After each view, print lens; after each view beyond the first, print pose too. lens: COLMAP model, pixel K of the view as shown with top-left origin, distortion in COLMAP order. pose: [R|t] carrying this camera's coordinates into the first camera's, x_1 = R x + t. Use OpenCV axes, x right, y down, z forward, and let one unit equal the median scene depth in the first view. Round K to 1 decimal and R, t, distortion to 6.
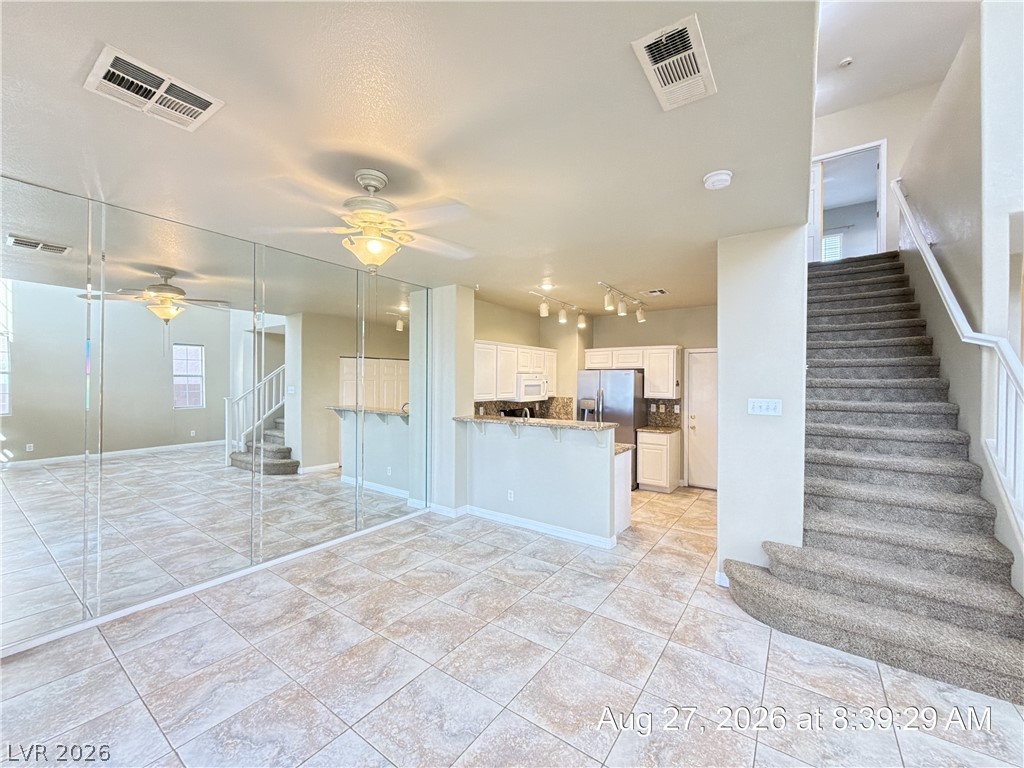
lens RADIAL K [[407.5, 0, 513.1], [0, 407.5, 383.6], [0, 0, 1]] dist [0.000282, 0.000367]
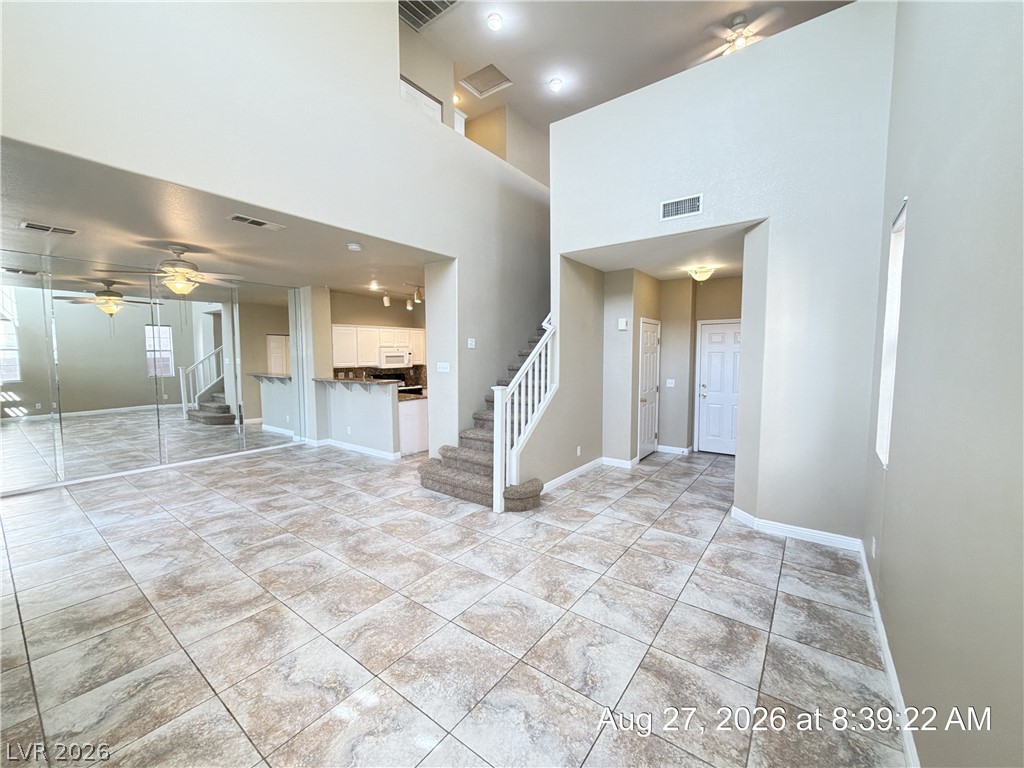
lens RADIAL K [[407.5, 0, 513.1], [0, 407.5, 383.6], [0, 0, 1]] dist [0.000282, 0.000367]
pose [[0.999700, -0.005830, -0.023788, 0.667519], [0.007445, 0.997631, 0.068392, 0.007708], [0.023333, -0.068549, 0.997375, -0.484324]]
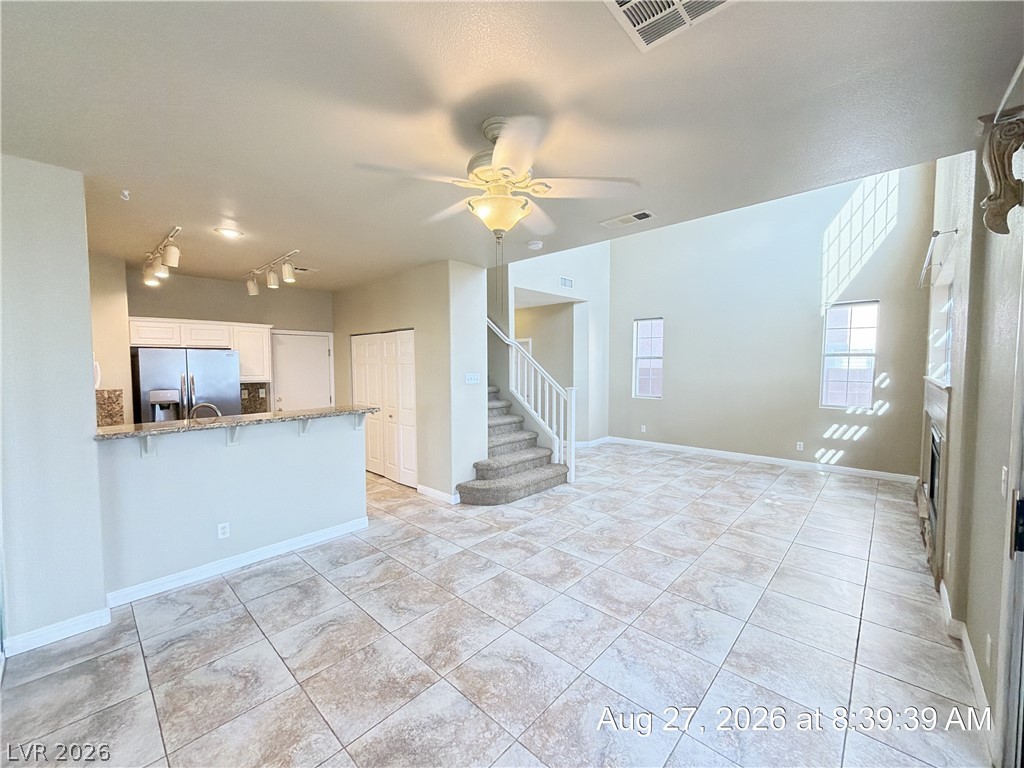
lens RADIAL K [[407.5, 0, 513.1], [0, 407.5, 383.6], [0, 0, 1]] dist [0.000282, 0.000367]
pose [[0.131370, -0.055382, 0.989785, -0.646762], [0.011301, 0.998457, 0.054367, -0.005226], [-0.991269, 0.004043, 0.131793, 0.451230]]
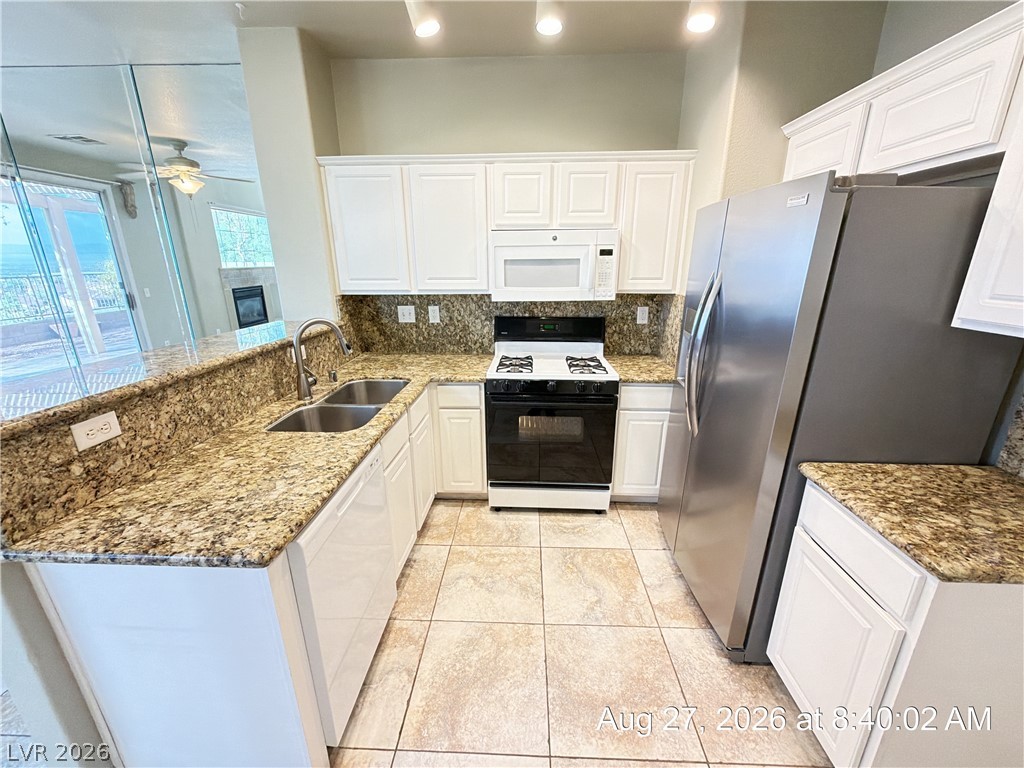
lens RADIAL K [[407.5, 0, 513.1], [0, 407.5, 383.6], [0, 0, 1]] dist [0.000282, 0.000367]
pose [[0.548540, 0.234885, -0.802454, 0.538724], [0.001100, 0.959527, 0.281613, 0.009885], [0.836123, -0.155359, 0.526081, 1.061591]]
